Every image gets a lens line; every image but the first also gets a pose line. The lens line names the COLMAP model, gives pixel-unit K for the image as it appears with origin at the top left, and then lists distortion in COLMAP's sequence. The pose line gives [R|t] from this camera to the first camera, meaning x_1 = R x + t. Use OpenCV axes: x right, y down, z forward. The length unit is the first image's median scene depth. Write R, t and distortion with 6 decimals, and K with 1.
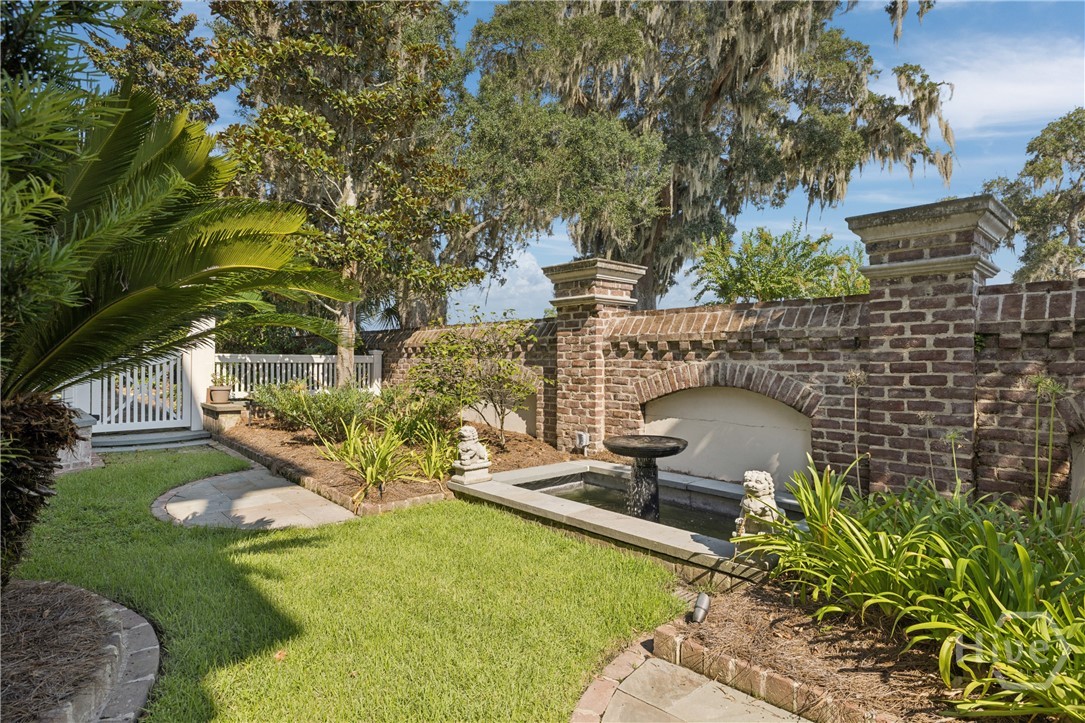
lens RADIAL K [[564.9, 0, 543.7], [0, 564.9, 363.7], [0, 0, 1]] dist [-0.000104, 0.000139]
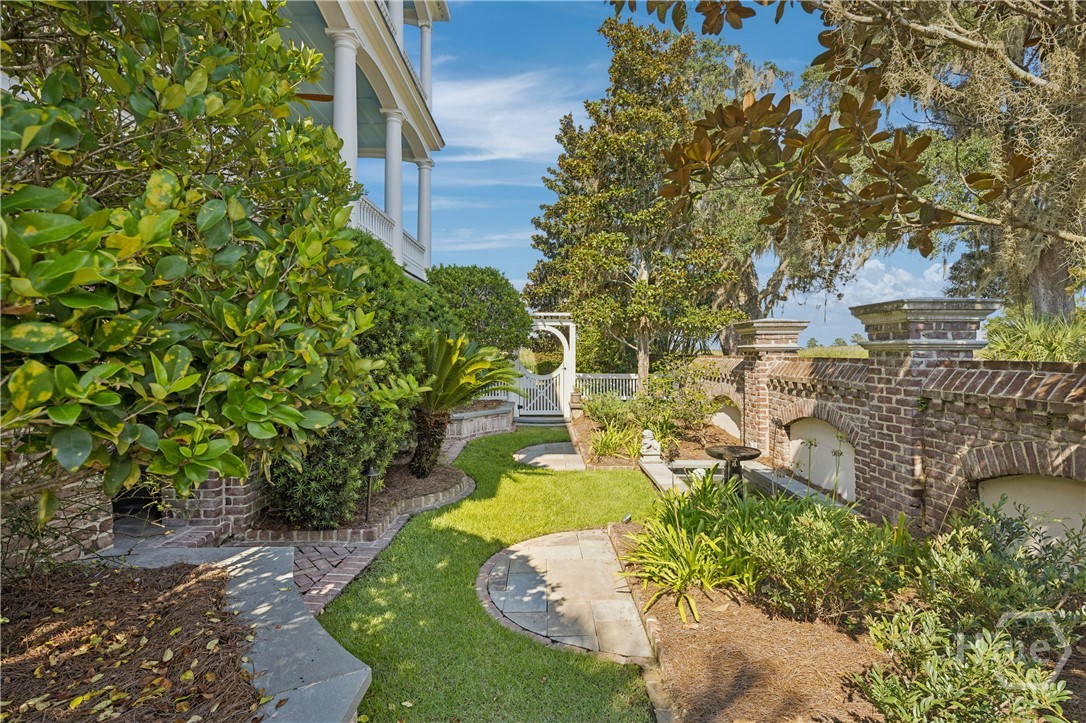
lens RADIAL K [[526.7, 0, 542.5], [0, 526.7, 359.5], [0, 0, 1]] dist [0.000165, 0.000041]
pose [[0.732119, 0.003779, -0.681166, 0.644433], [-0.001180, 0.999990, 0.004279, -0.098899], [0.681175, -0.002329, 0.732117, -0.355854]]
